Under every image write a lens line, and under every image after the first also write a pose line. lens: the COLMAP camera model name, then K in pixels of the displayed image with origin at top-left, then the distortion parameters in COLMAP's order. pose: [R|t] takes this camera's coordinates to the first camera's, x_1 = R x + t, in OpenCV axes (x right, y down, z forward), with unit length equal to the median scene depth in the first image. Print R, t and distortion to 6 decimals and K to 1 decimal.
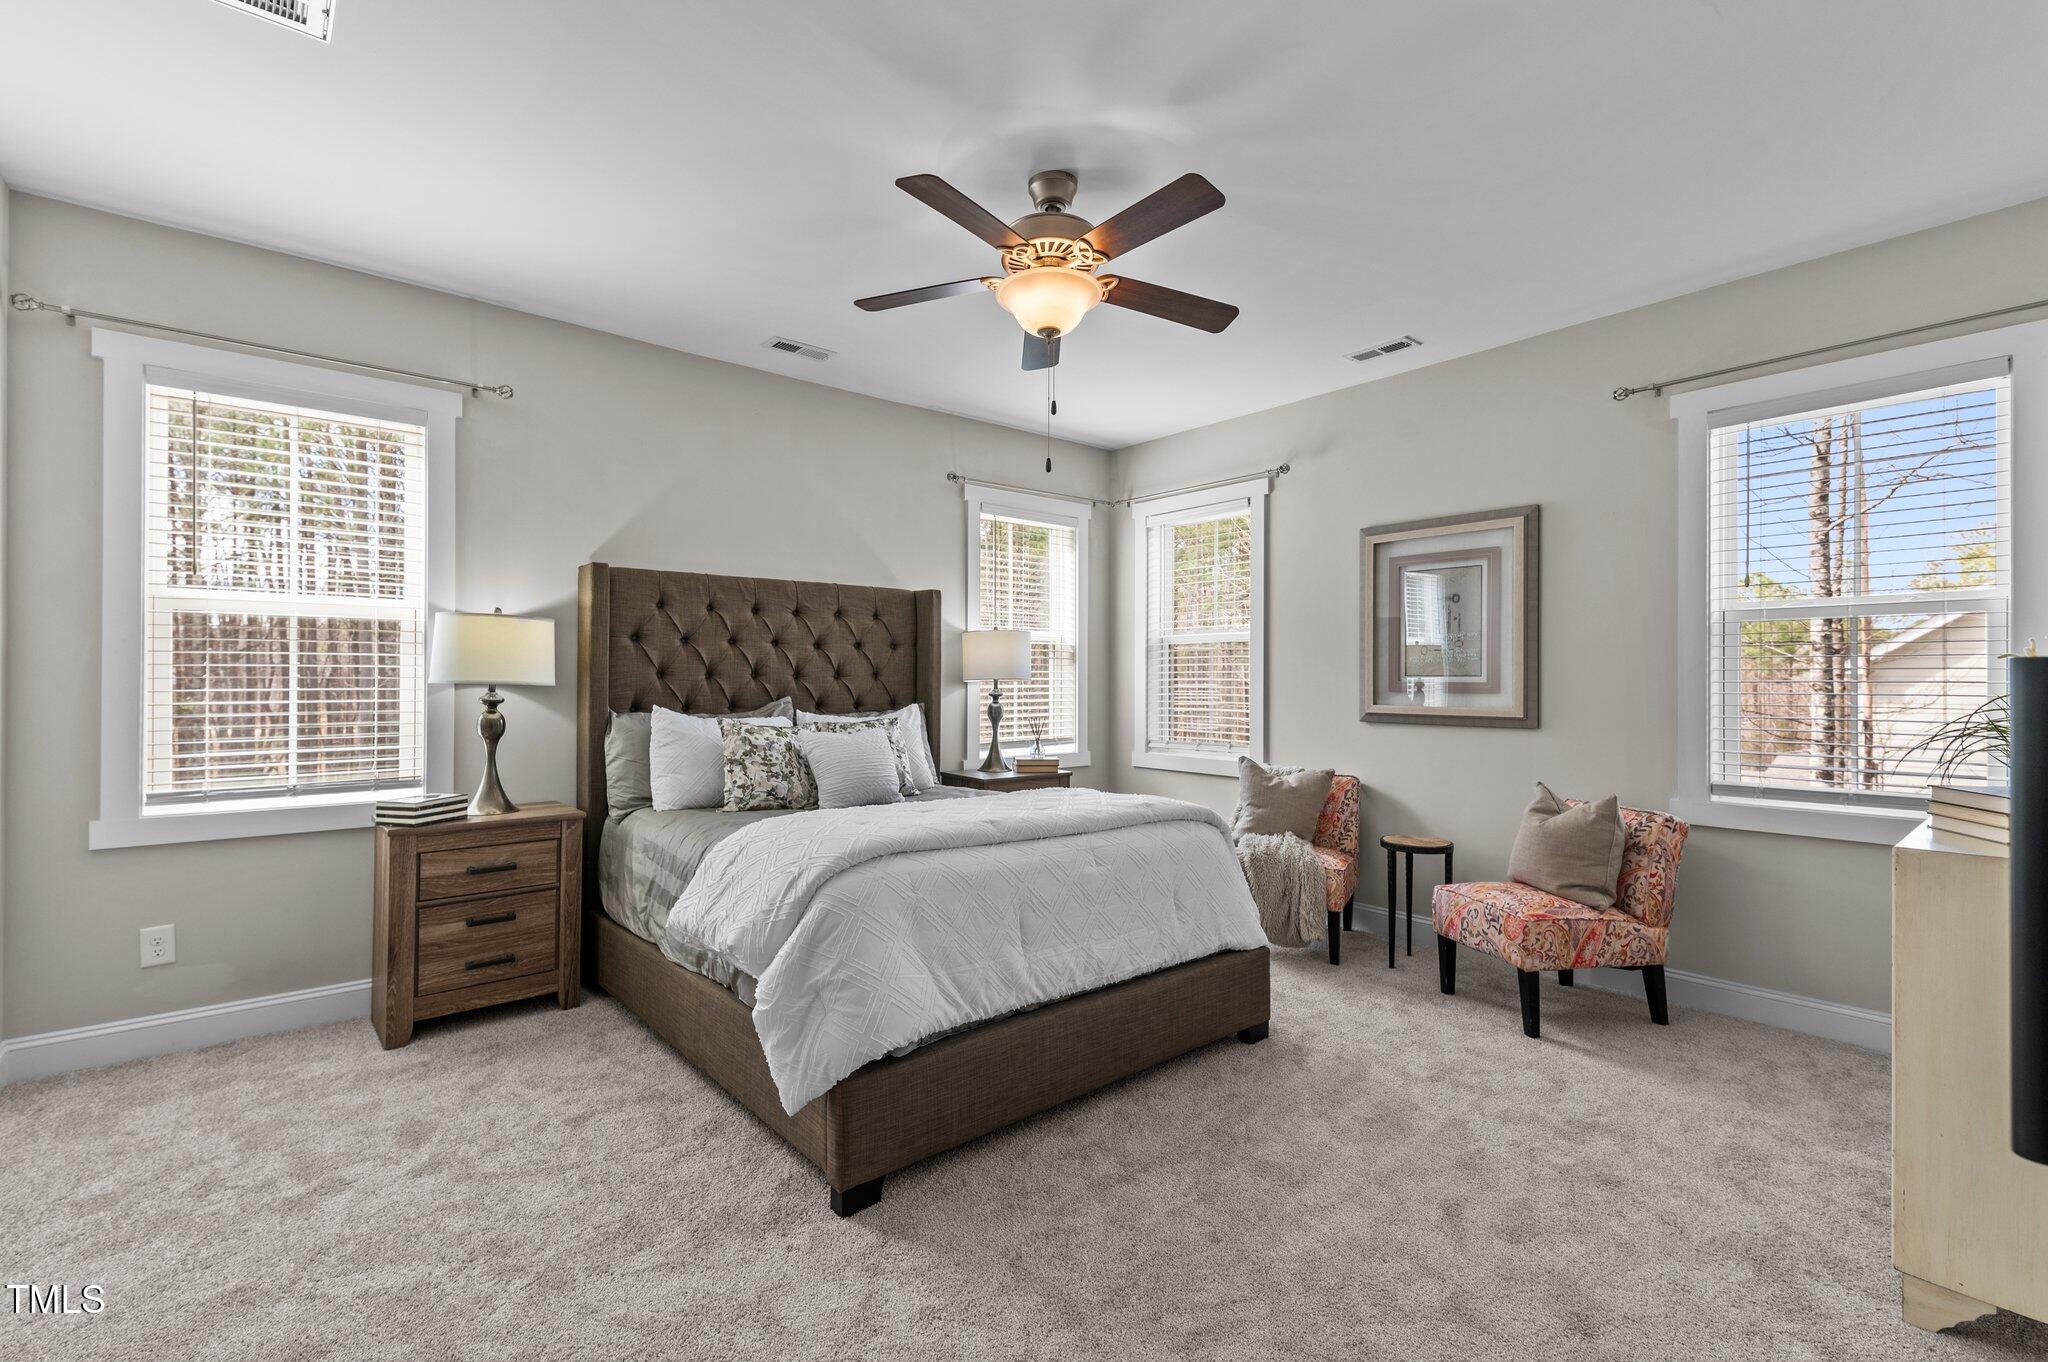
lens RADIAL K [[912.2, 0, 1018.7], [0, 912.2, 660.4], [0, 0, 1]] dist [0.032863, -0.000009]
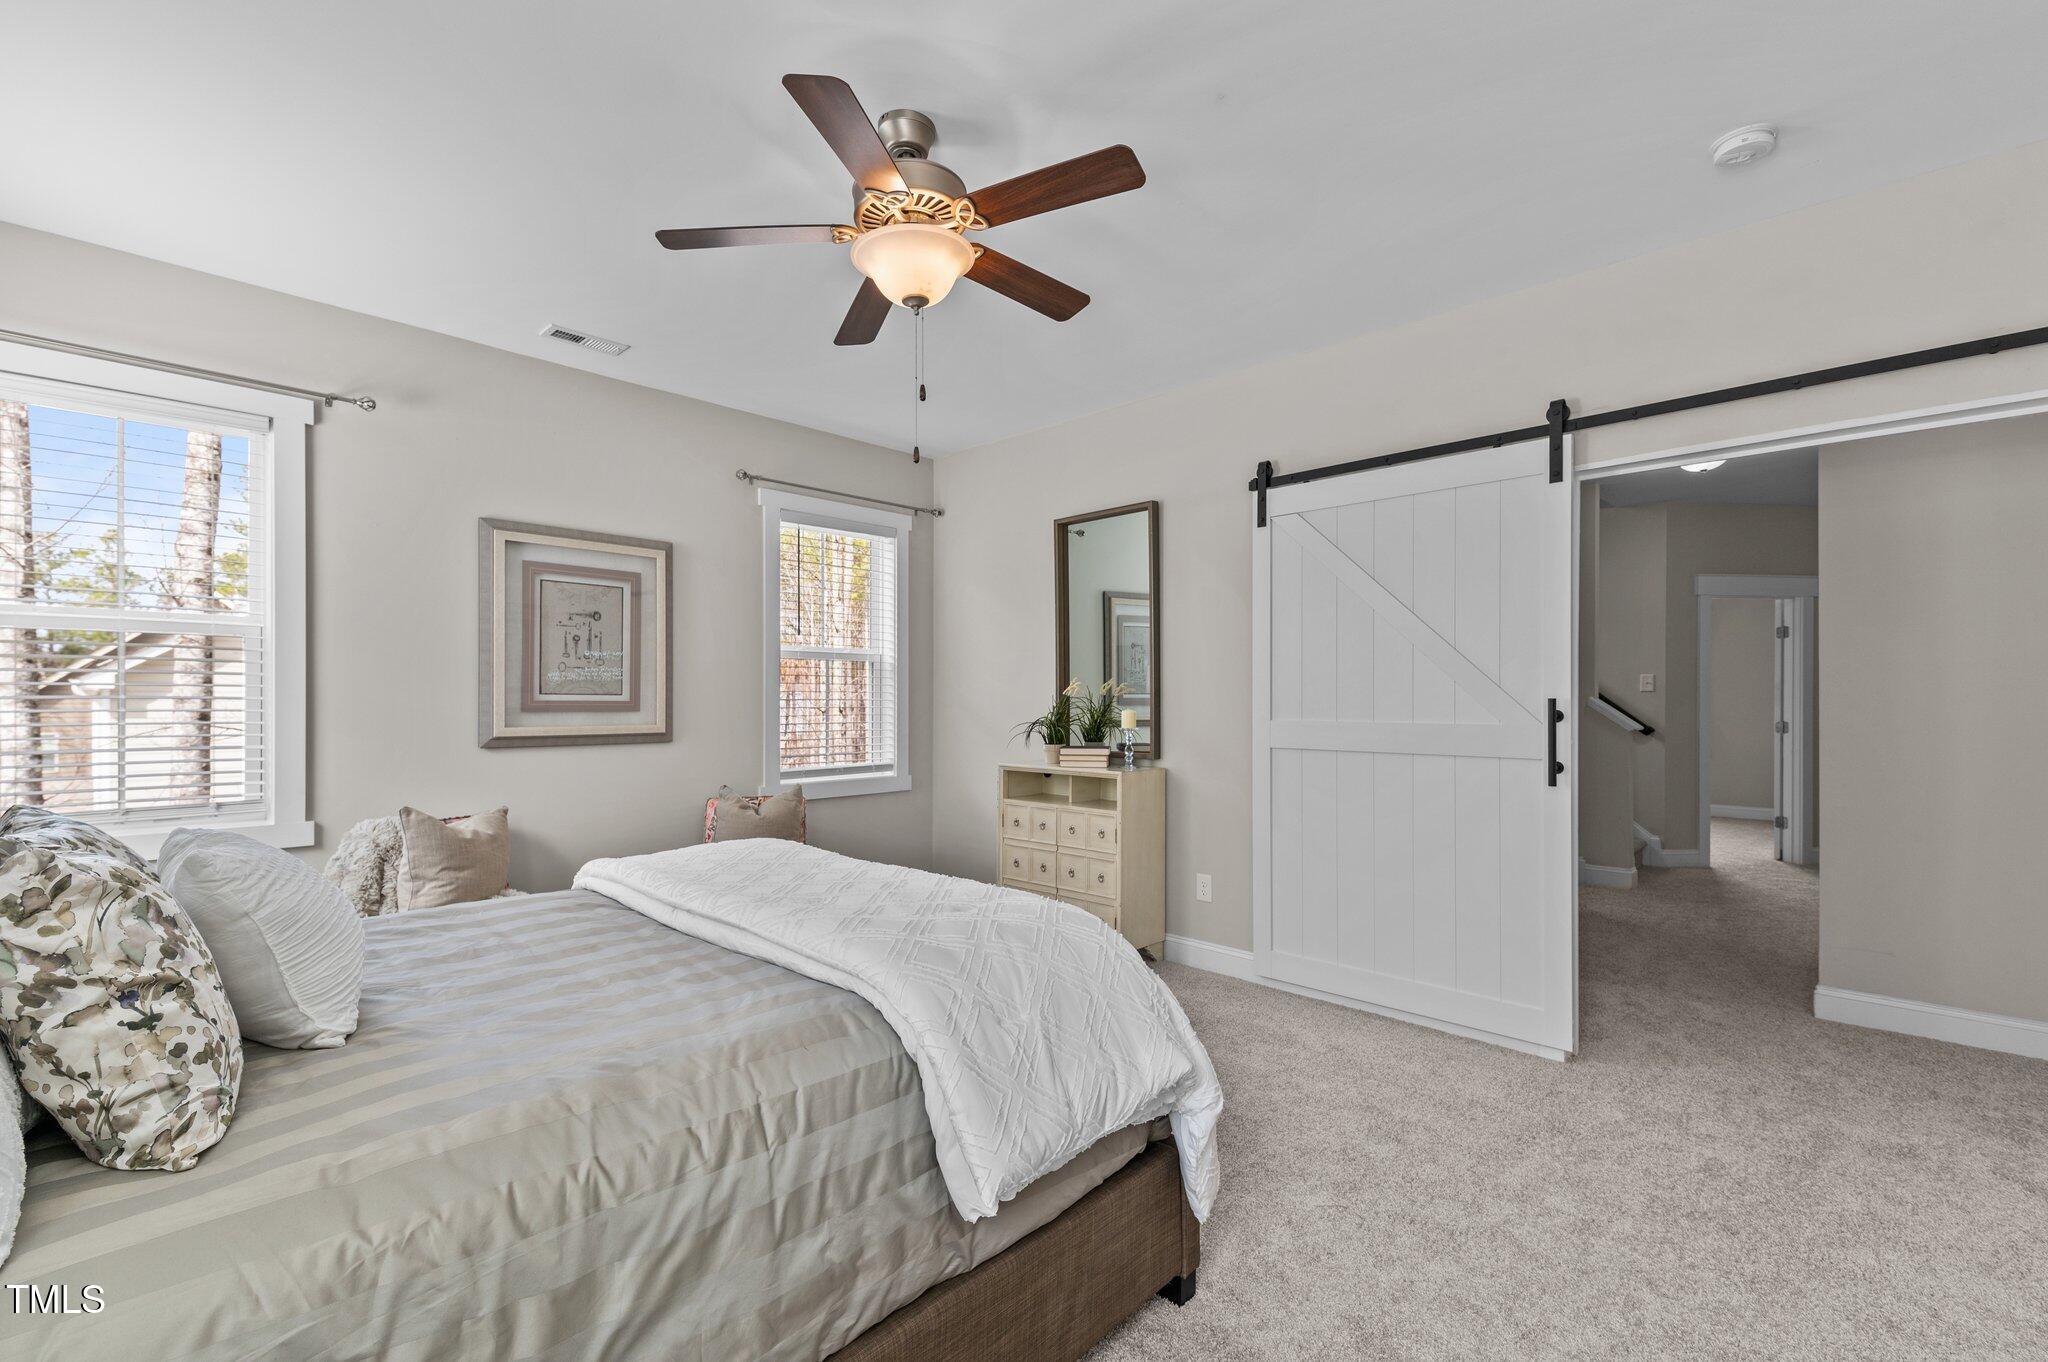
lens RADIAL K [[890.5, 0, 1026.0], [0, 890.5, 687.6], [0, 0, 1]] dist [0.029935, -0.014420]
pose [[-0.111073, 0.009618, 0.993766, -0.628480], [-0.025082, 0.999608, -0.012478, 0.011675], [-0.993496, -0.026312, -0.110788, 0.755405]]
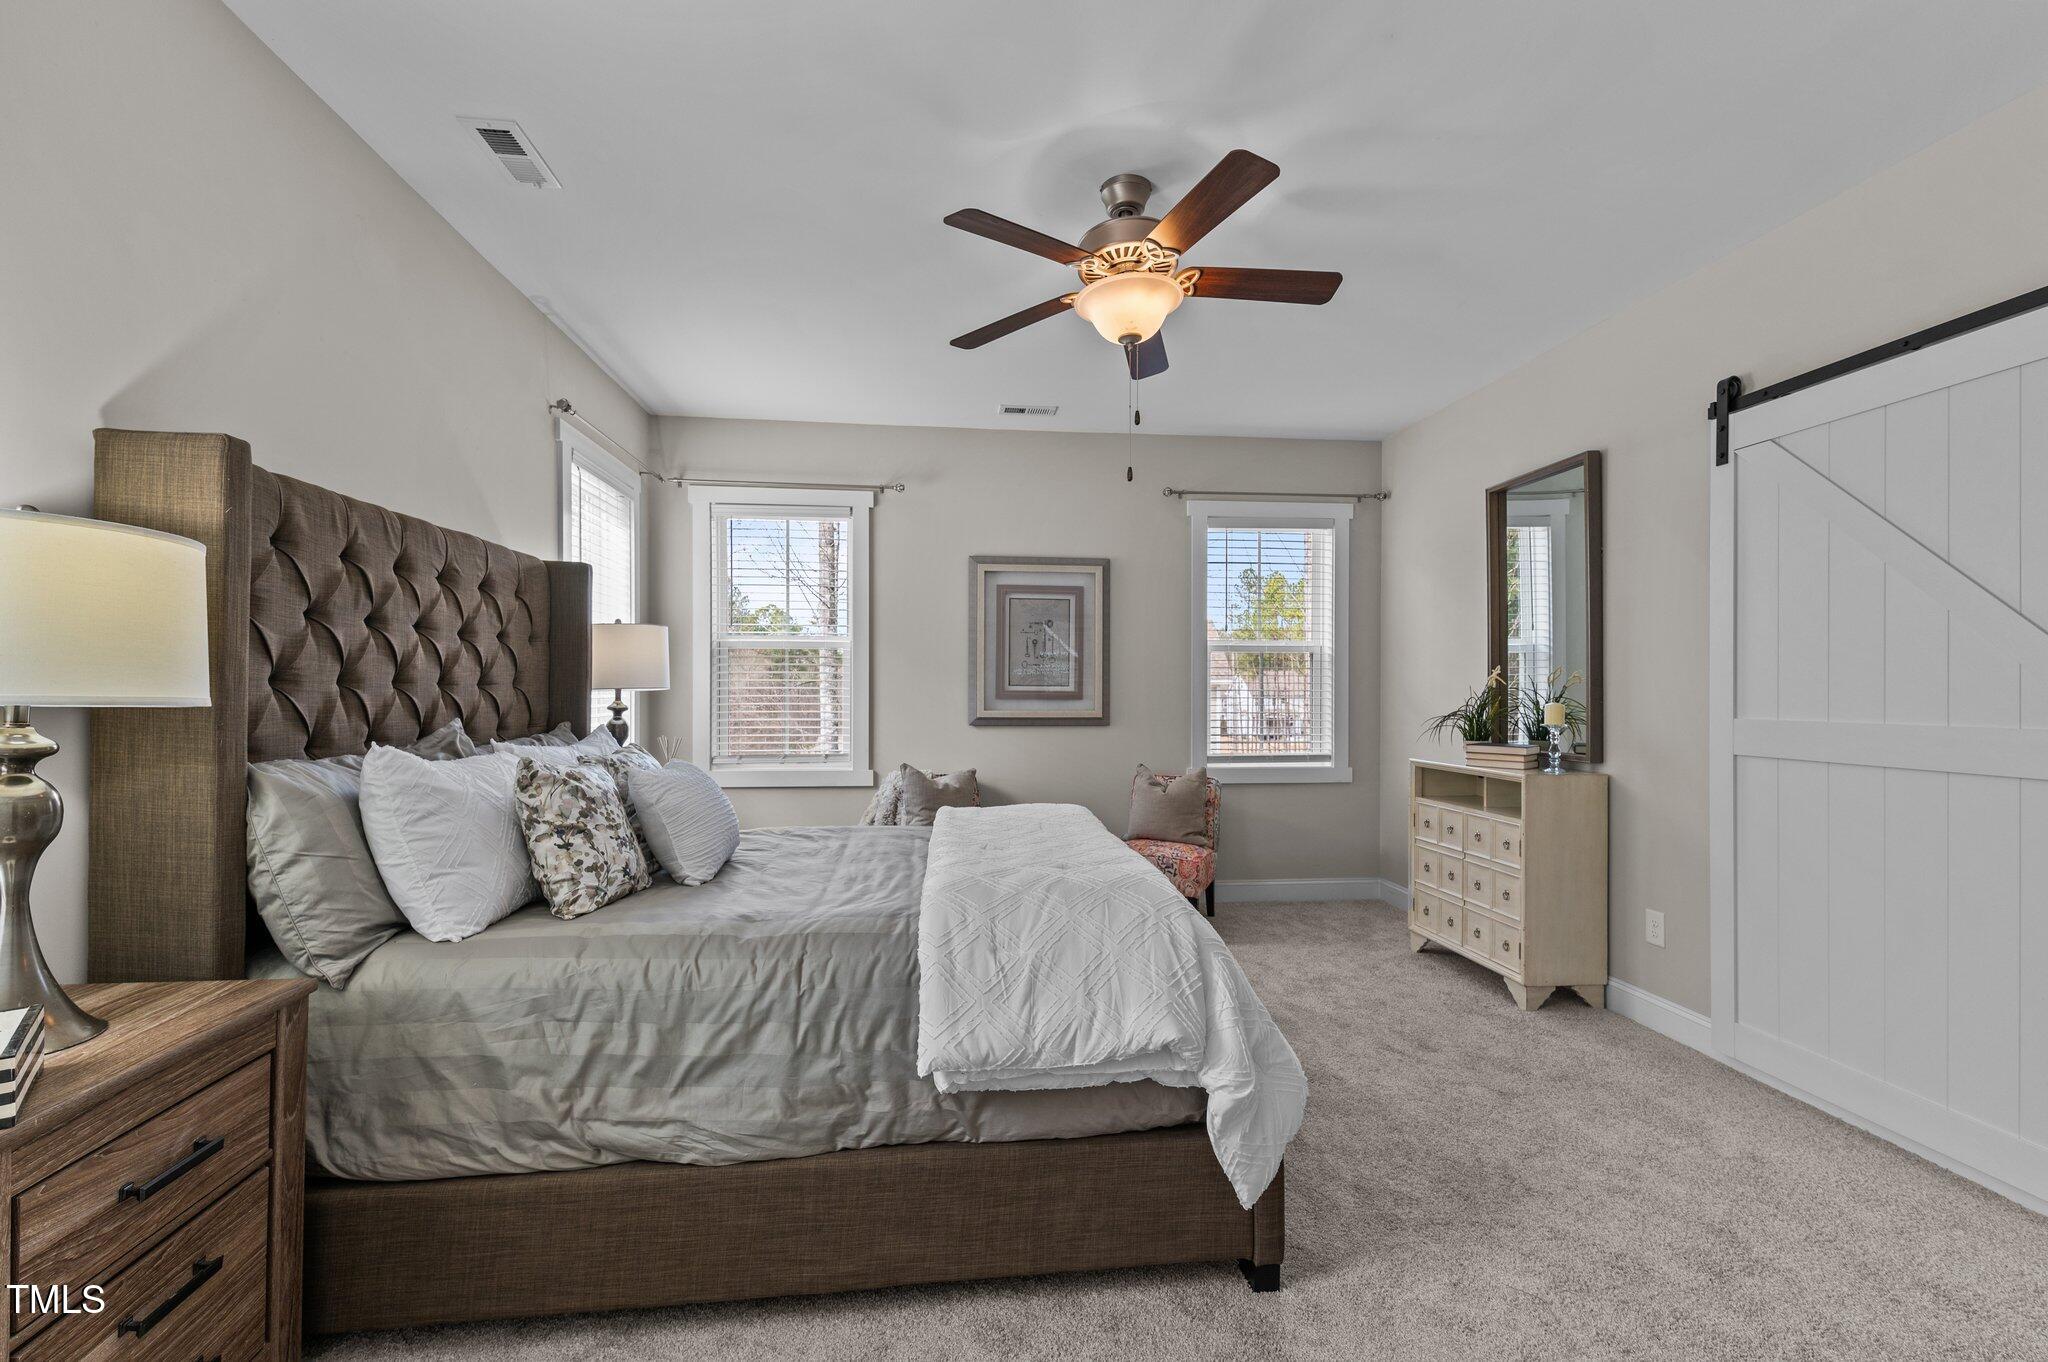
lens RADIAL K [[871.0, 0, 1023.0], [0, 871.0, 676.3], [0, 0, 1]] dist [0.032411, -0.011734]
pose [[0.553133, 0.010742, 0.833024, -0.623796], [-0.020517, 0.999789, 0.000731, 0.004515], [-0.832840, -0.017496, 0.553237, 0.438575]]
